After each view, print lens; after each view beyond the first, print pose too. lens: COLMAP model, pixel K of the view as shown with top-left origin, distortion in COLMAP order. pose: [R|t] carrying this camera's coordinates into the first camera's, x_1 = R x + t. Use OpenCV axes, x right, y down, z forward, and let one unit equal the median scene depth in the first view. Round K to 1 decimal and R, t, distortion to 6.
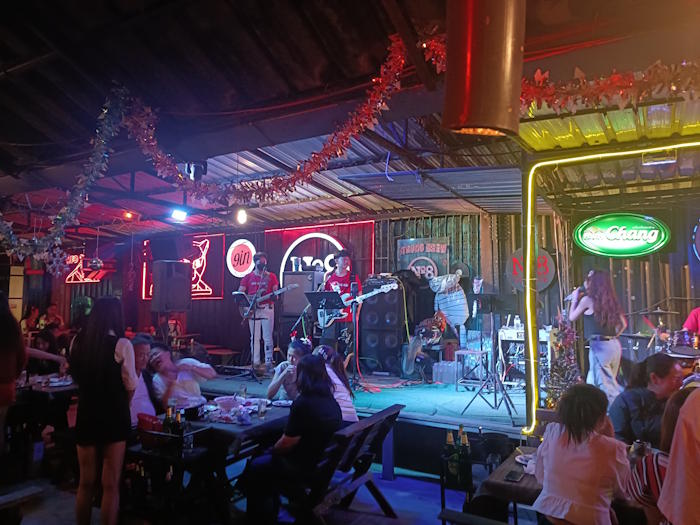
lens RADIAL K [[511.5, 0, 350.0], [0, 511.5, 262.5], [0, 0, 1]] dist [0.050069, -0.046262]
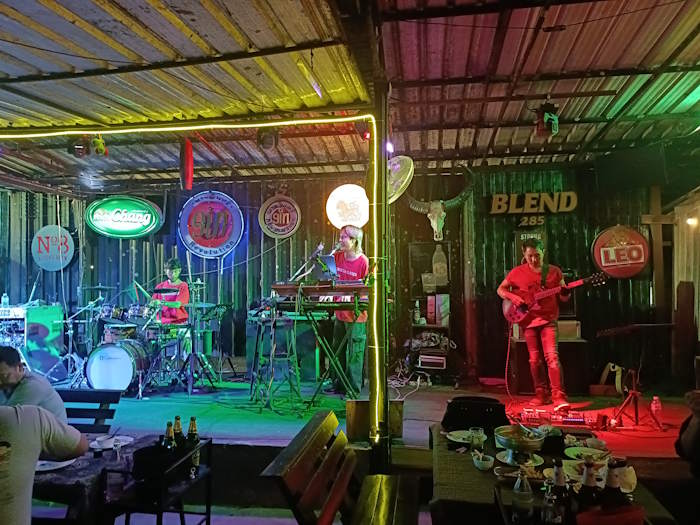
lens RADIAL K [[511.5, 0, 350.0], [0, 511.5, 262.5], [0, 0, 1]] dist [0.050069, -0.046262]
pose [[0.920946, 0.000711, 0.389690, 0.628917], [-0.017361, 0.999080, 0.039205, -0.010406], [-0.389303, -0.042871, 0.920111, -0.220959]]
